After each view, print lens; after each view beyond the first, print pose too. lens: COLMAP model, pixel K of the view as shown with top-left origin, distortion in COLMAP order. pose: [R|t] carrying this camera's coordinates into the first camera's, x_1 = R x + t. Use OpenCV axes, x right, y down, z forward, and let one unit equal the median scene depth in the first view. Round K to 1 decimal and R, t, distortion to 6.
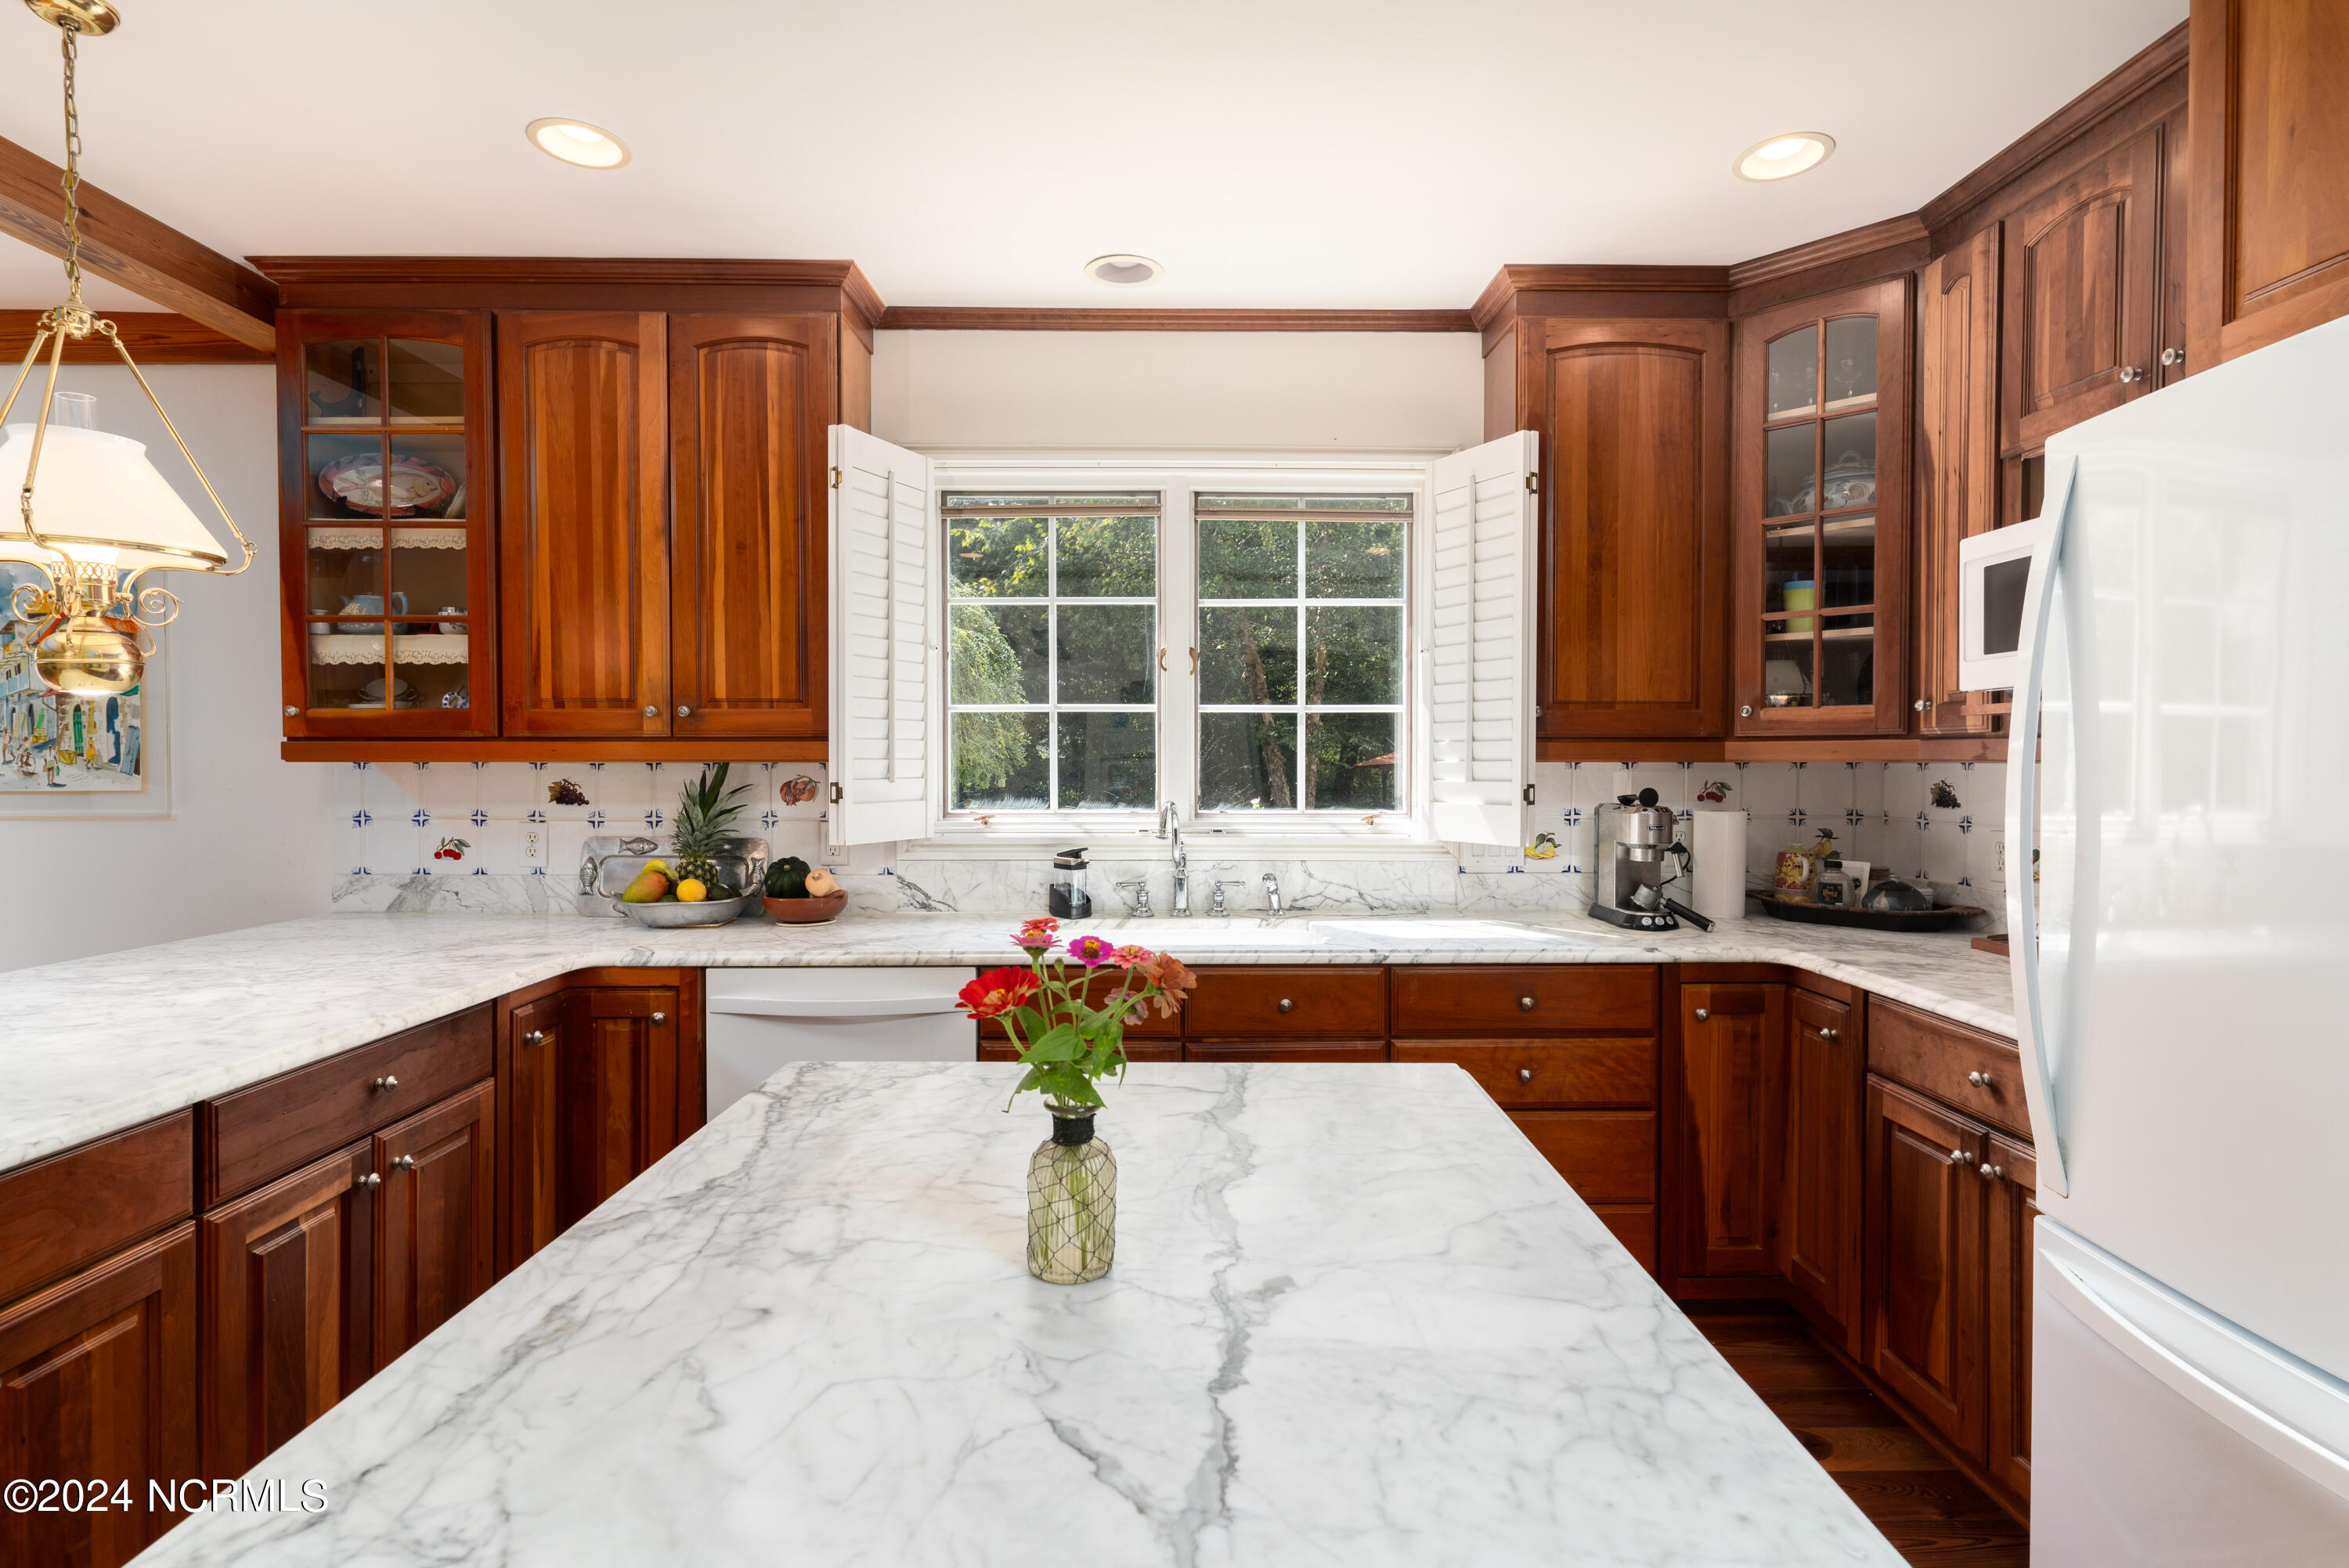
lens RADIAL K [[1136.2, 0, 1159.3], [0, 1136.2, 780.8], [0, 0, 1]] dist [-0.000373, 0.000533]
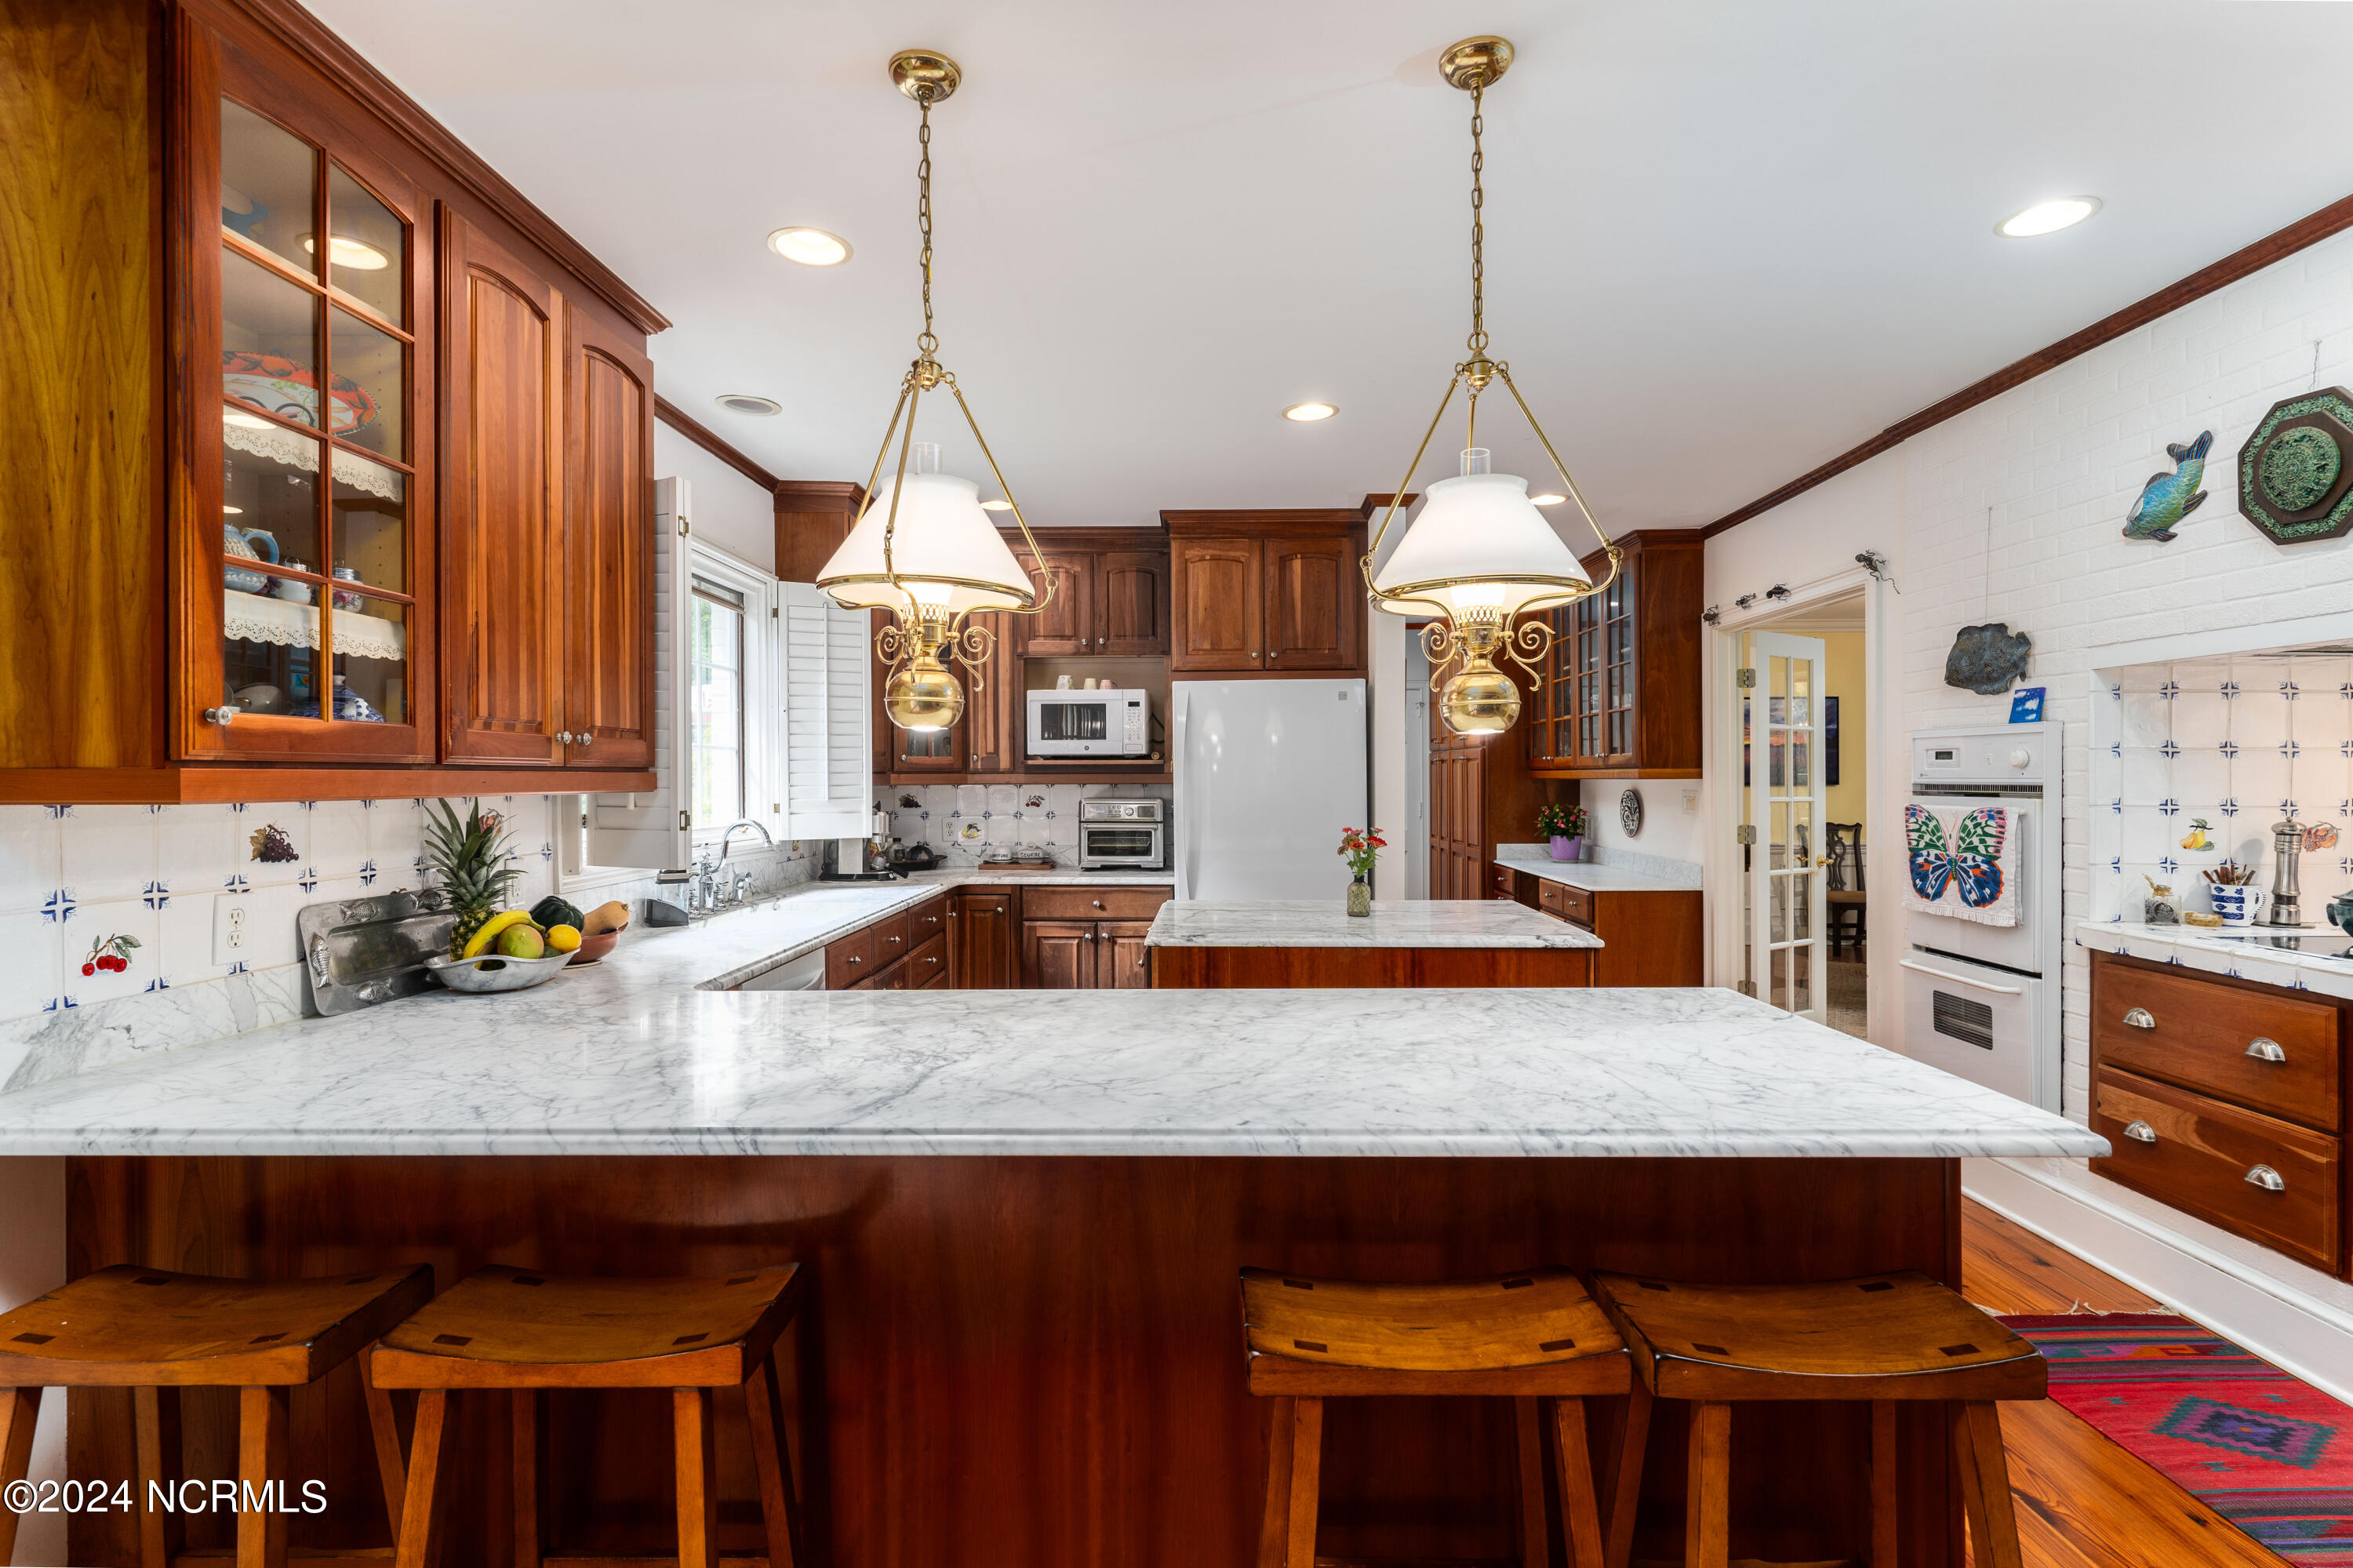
lens RADIAL K [[1145.0, 0, 1176.5], [0, 1145.0, 784.0], [0, 0, 1]] dist [0.002676, 0.000393]
pose [[0.034703, -0.007120, 0.999372, -1.305830], [0.024179, 0.999688, 0.006283, -0.018930], [-0.999105, 0.023945, 0.034865, 0.480851]]
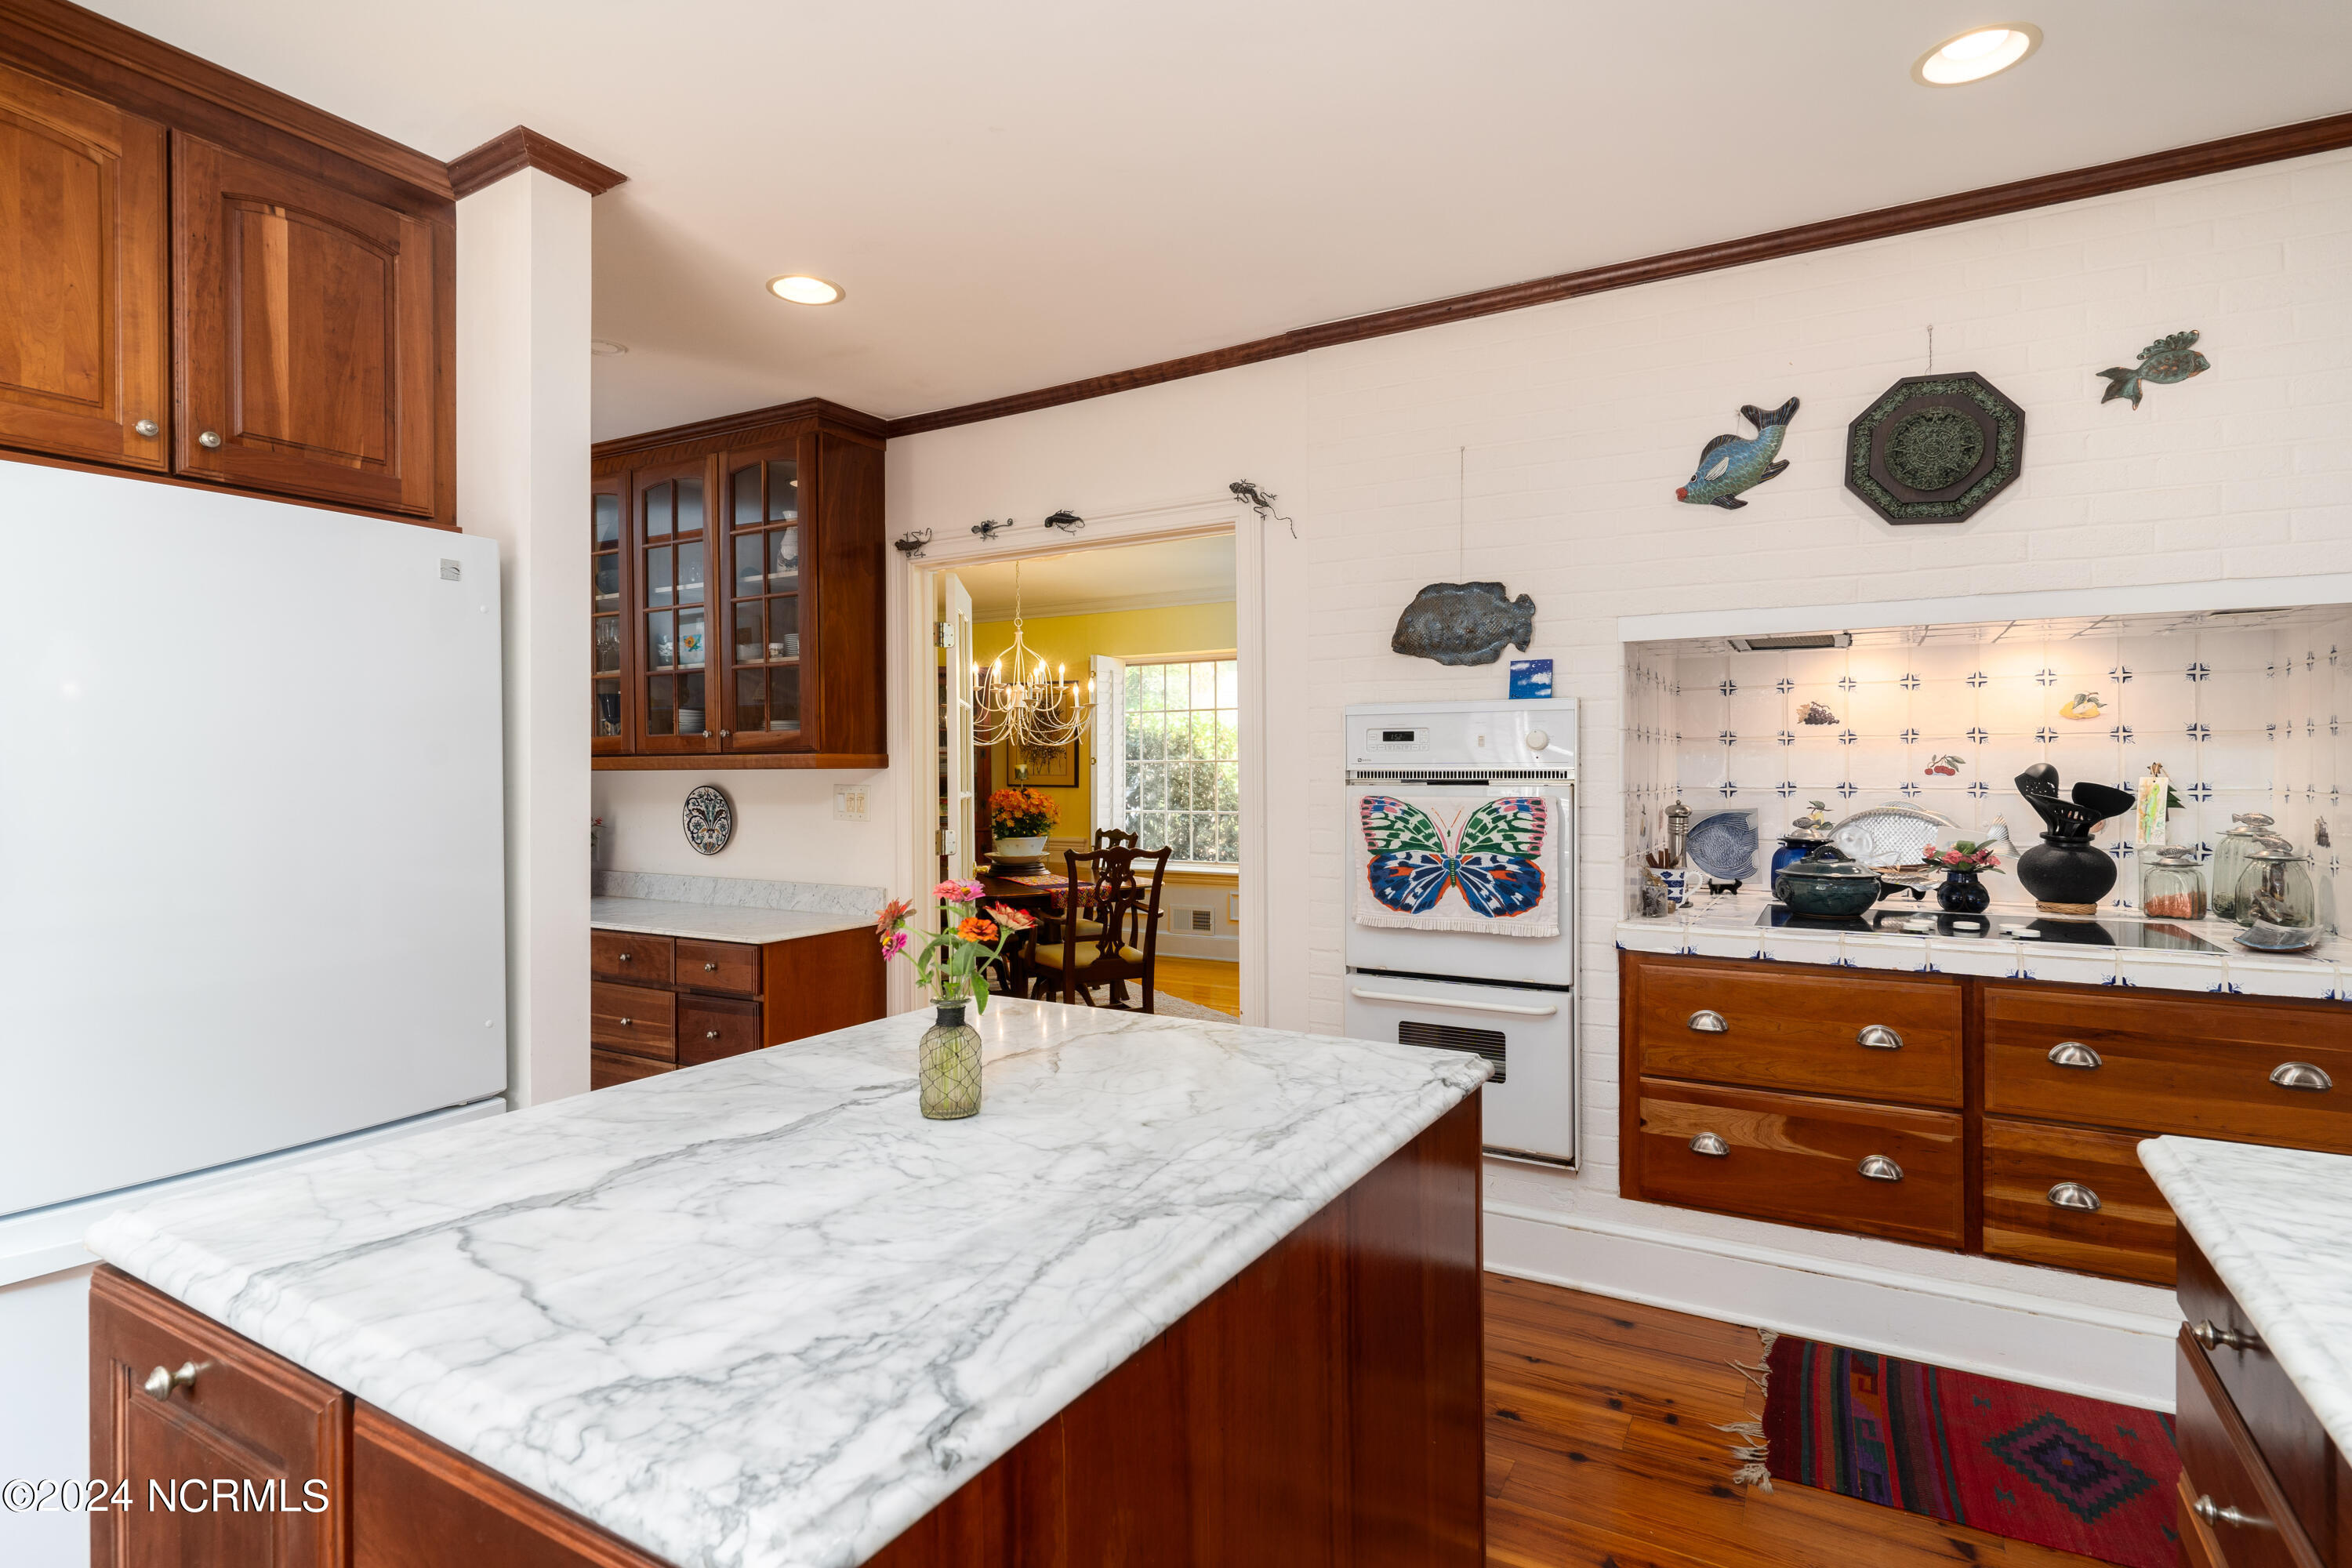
lens RADIAL K [[1153.1, 0, 1170.8], [0, 1153.1, 772.7], [0, 0, 1]] dist [-0.000763, -0.000040]
pose [[-0.863149, 0.001426, 0.504947, -0.351638], [0.012343, 0.999757, 0.018275, -0.010386], [-0.504798, 0.022007, -0.862957, 0.699705]]
